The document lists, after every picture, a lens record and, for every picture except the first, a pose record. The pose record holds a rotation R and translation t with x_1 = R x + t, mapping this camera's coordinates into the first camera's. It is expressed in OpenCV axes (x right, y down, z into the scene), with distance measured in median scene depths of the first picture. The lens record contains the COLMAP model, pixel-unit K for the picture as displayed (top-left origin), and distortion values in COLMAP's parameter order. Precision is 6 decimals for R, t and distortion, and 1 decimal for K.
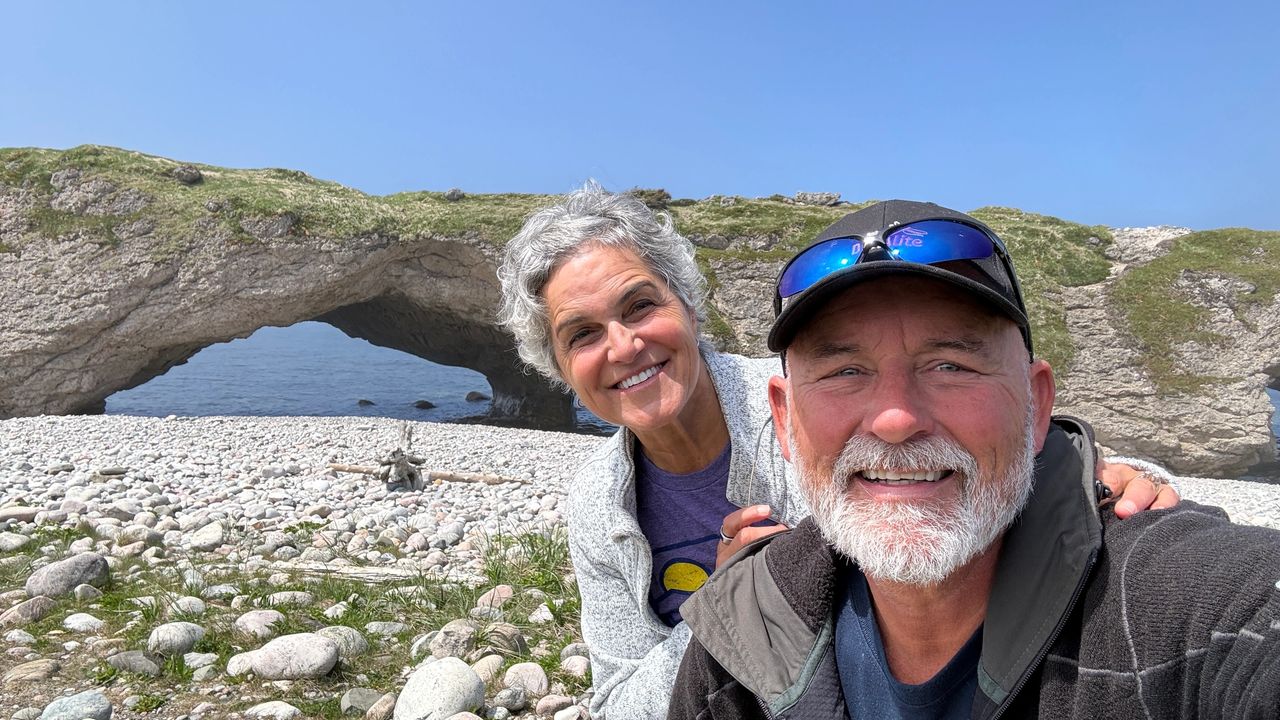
lens RADIAL K [[921.1, 0, 664.5], [0, 921.1, 378.7], [0, 0, 1]] dist [0.066964, -0.089943]
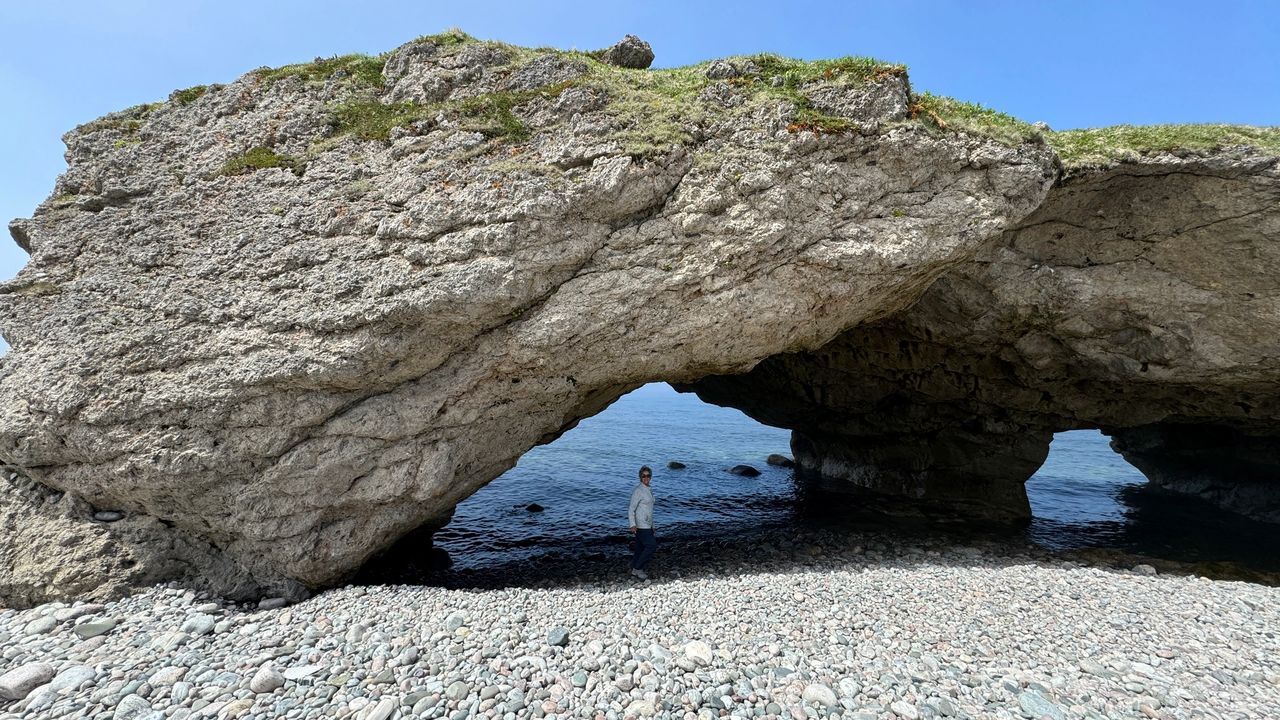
lens RADIAL K [[511.2, 0, 640.0], [0, 511.2, 360.0], [0, 0, 1]] dist [-0.000149, 0.000048]
pose [[0.995760, 0.011582, -0.091253, -0.516430], [-0.023437, 0.991245, -0.129936, -0.015839], [0.088949, 0.131524, 0.987314, 0.797308]]
